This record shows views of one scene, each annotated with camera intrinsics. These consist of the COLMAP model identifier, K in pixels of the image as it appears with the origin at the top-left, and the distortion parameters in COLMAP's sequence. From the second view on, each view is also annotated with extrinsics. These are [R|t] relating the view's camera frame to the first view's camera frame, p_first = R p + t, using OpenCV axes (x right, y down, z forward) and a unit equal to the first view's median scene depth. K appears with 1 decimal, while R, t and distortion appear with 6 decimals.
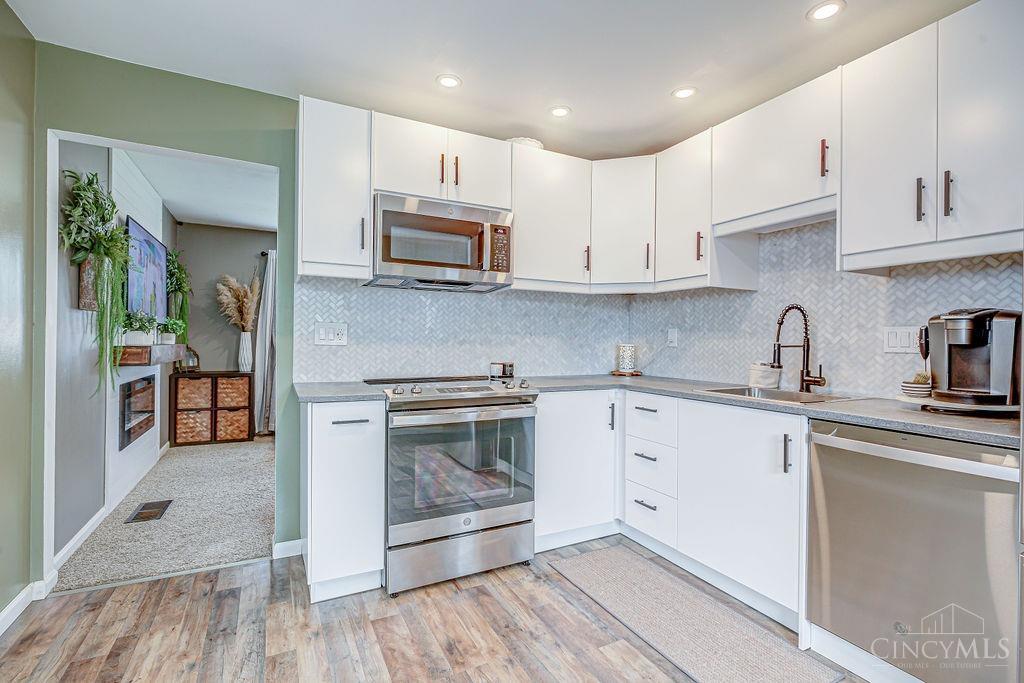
lens RADIAL K [[470.8, 0, 511.0], [0, 470.8, 337.5], [0, 0, 1]] dist [-0.001362, -0.000383]
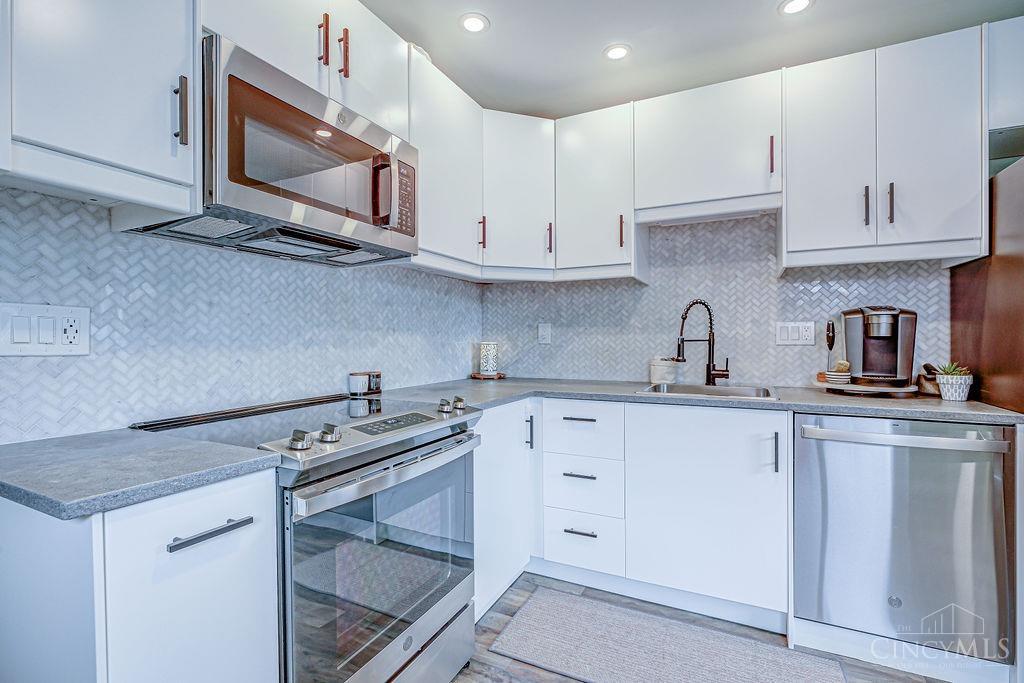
lens RADIAL K [[469.0, 0, 510.4], [0, 469.0, 340.4], [0, 0, 1]] dist [-0.004414, -0.000598]
pose [[0.805172, -0.015775, 0.592832, -0.314351], [0.008851, 0.999854, 0.014585, -0.000470], [-0.592976, -0.006496, 0.805194, 0.418723]]
